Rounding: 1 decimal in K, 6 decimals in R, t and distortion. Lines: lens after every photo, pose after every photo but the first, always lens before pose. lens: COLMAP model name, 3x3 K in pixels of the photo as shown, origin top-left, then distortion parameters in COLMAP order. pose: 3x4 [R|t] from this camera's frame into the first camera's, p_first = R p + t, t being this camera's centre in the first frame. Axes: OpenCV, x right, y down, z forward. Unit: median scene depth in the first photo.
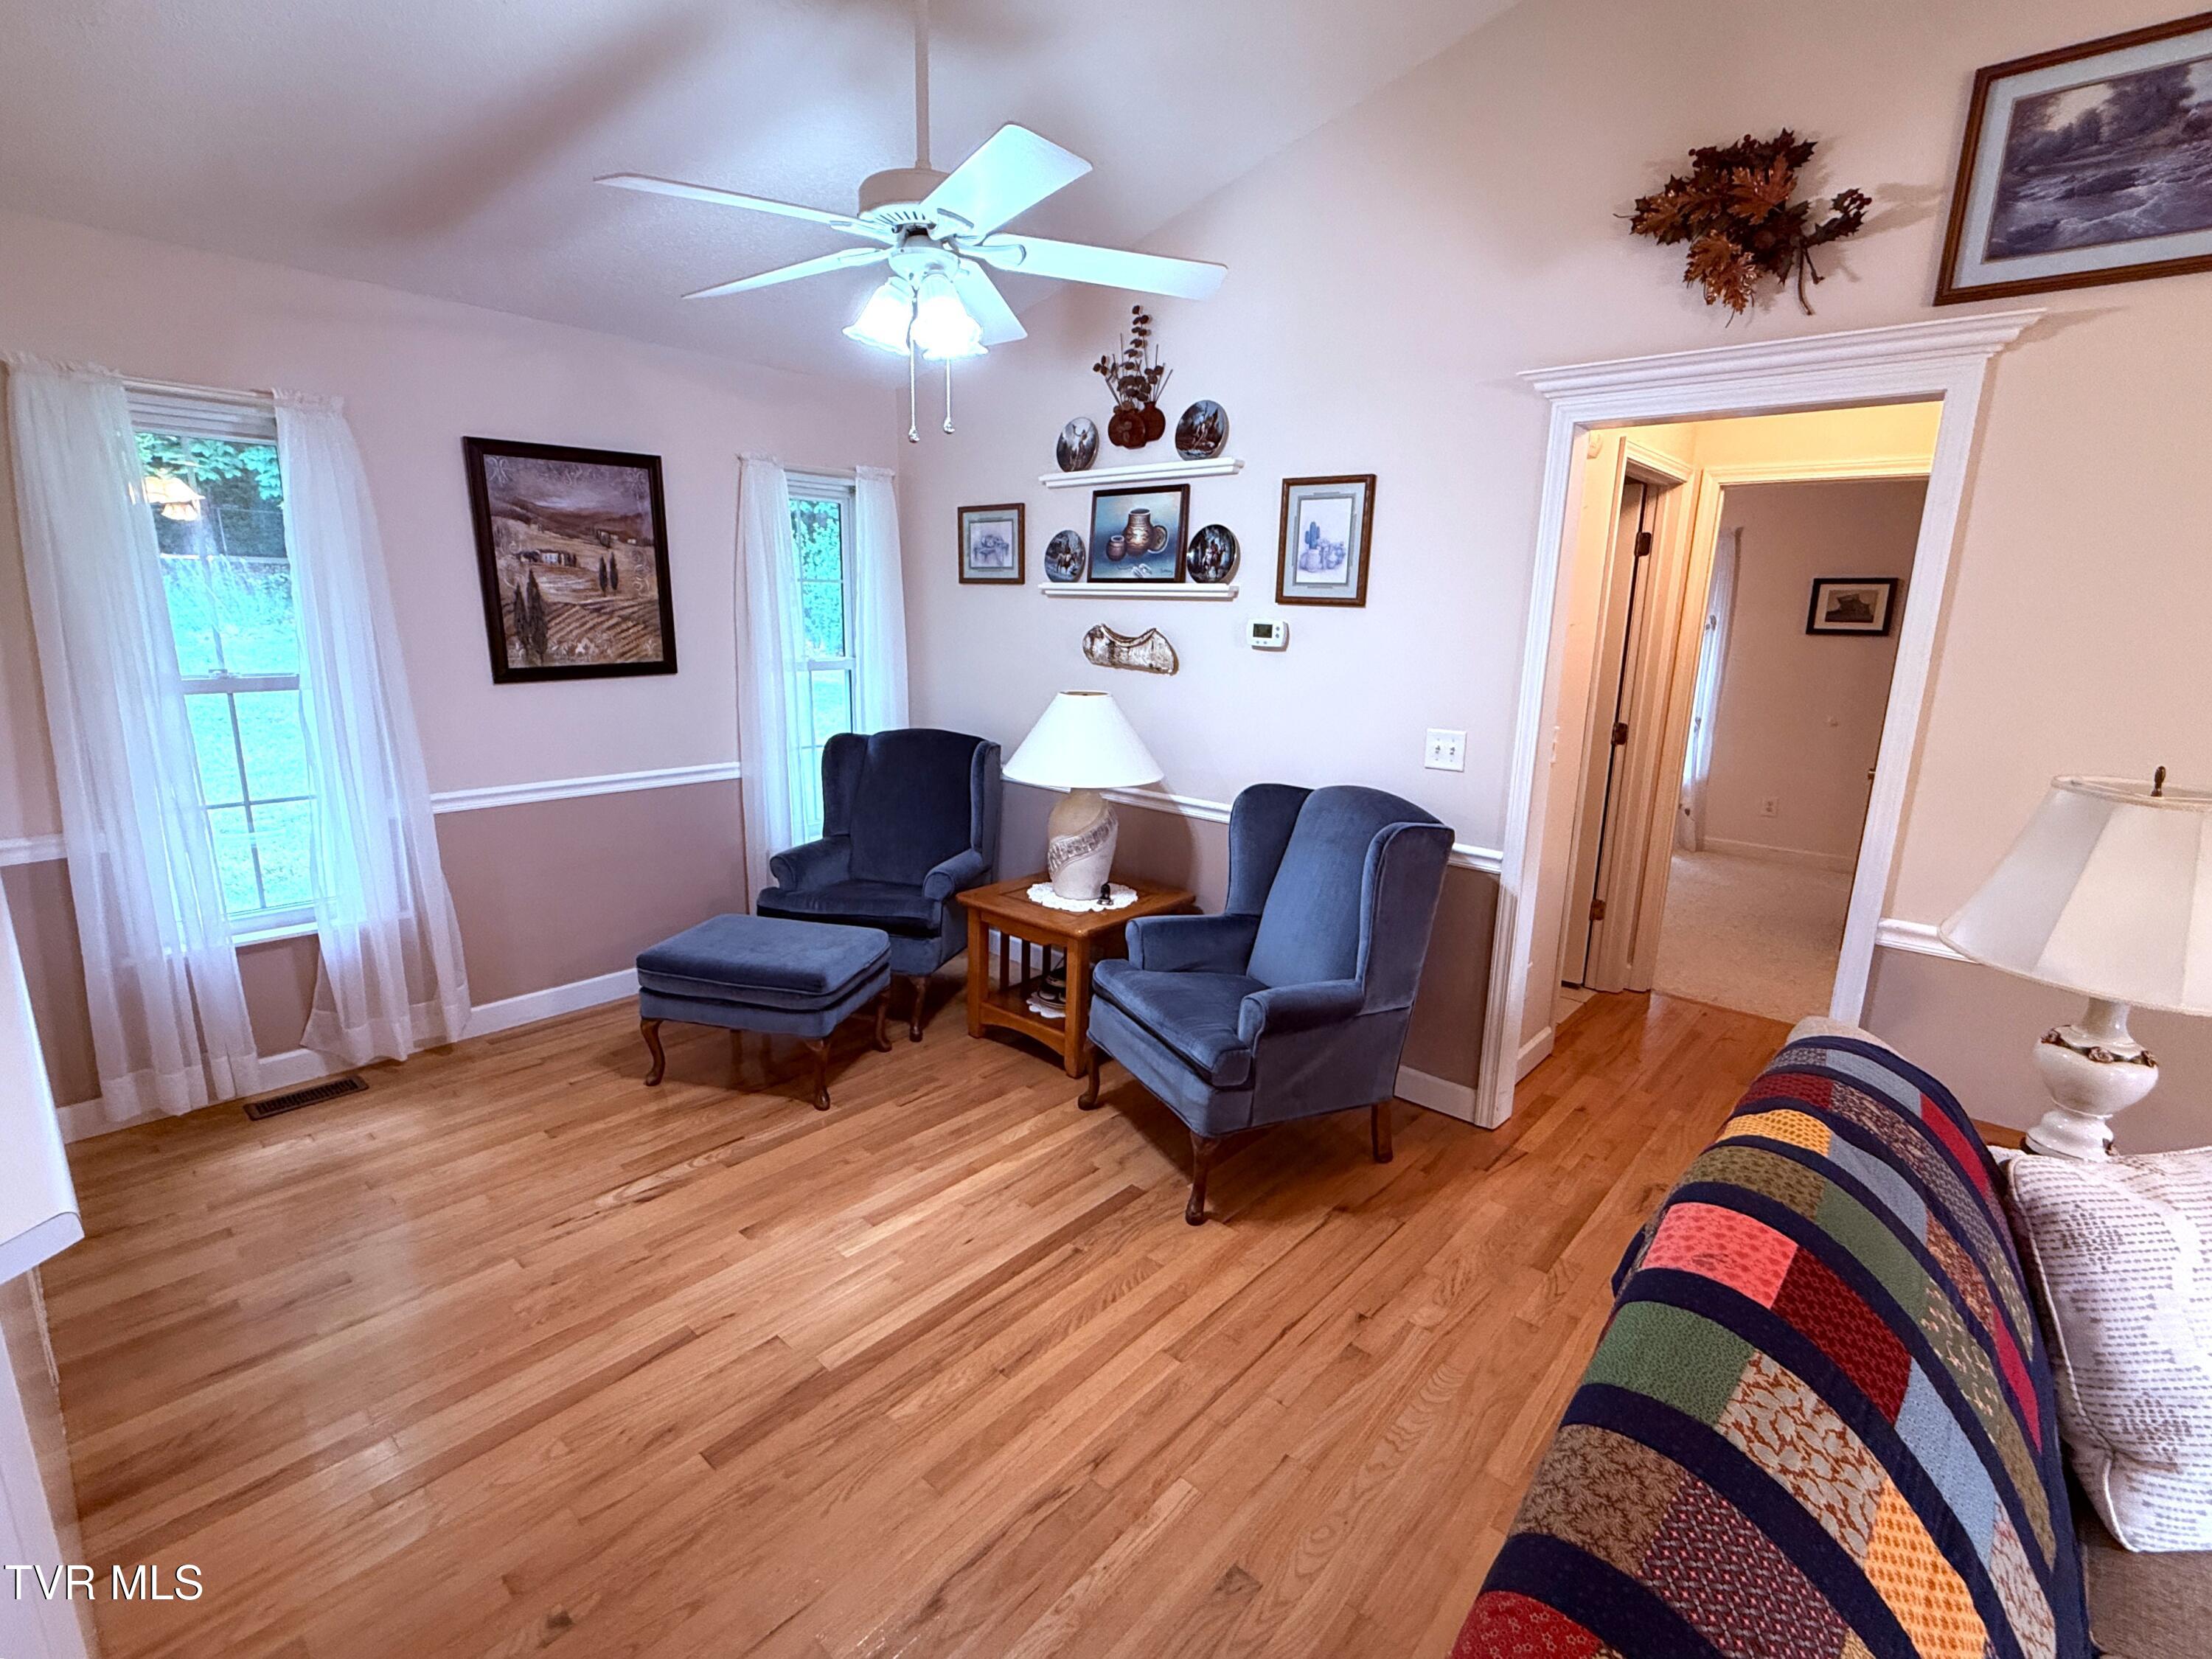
lens RADIAL K [[978.3, 0, 1105.2], [0, 978.3, 825.0], [0, 0, 1]] dist [0.002338, 0.000229]
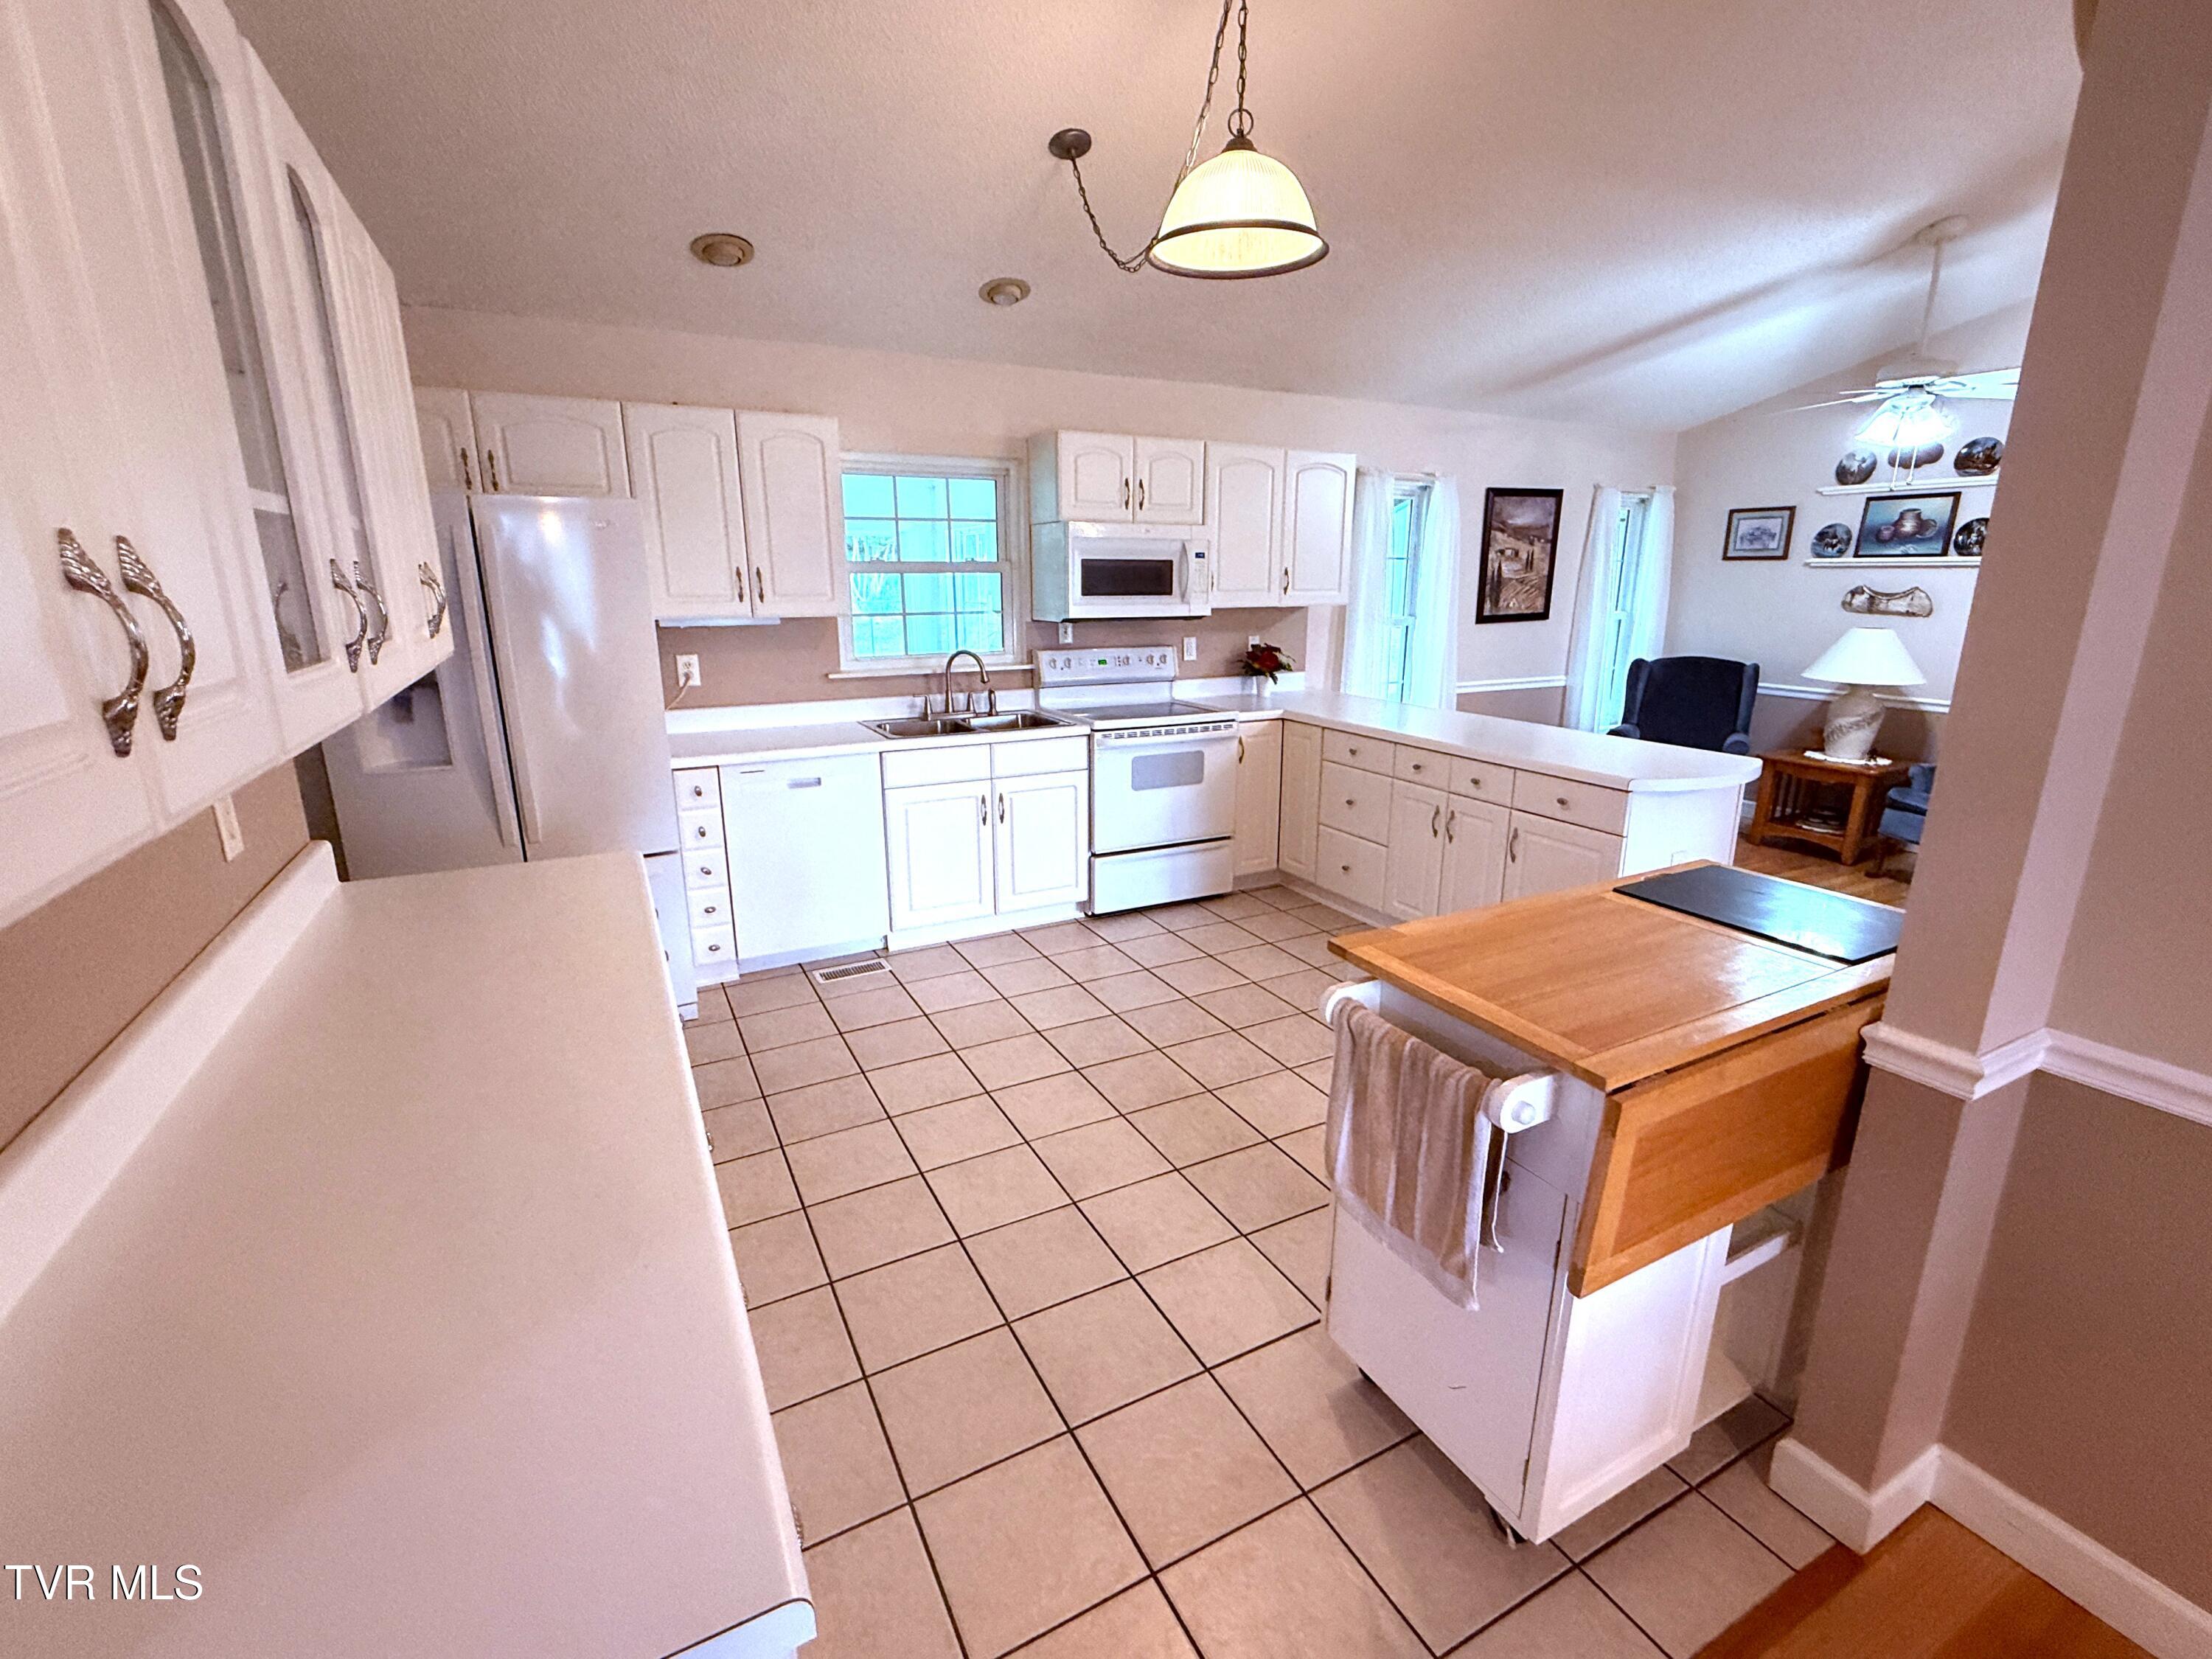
lens RADIAL K [[978.3, 0, 1104.0], [0, 978.3, 824.9], [0, 0, 1]] dist [0.002338, 0.000229]
pose [[0.939684, 0.065164, -0.335779, -0.599596], [-0.057199, 0.997798, 0.033566, 0.190325], [0.337227, -0.012336, 0.941343, -0.869501]]
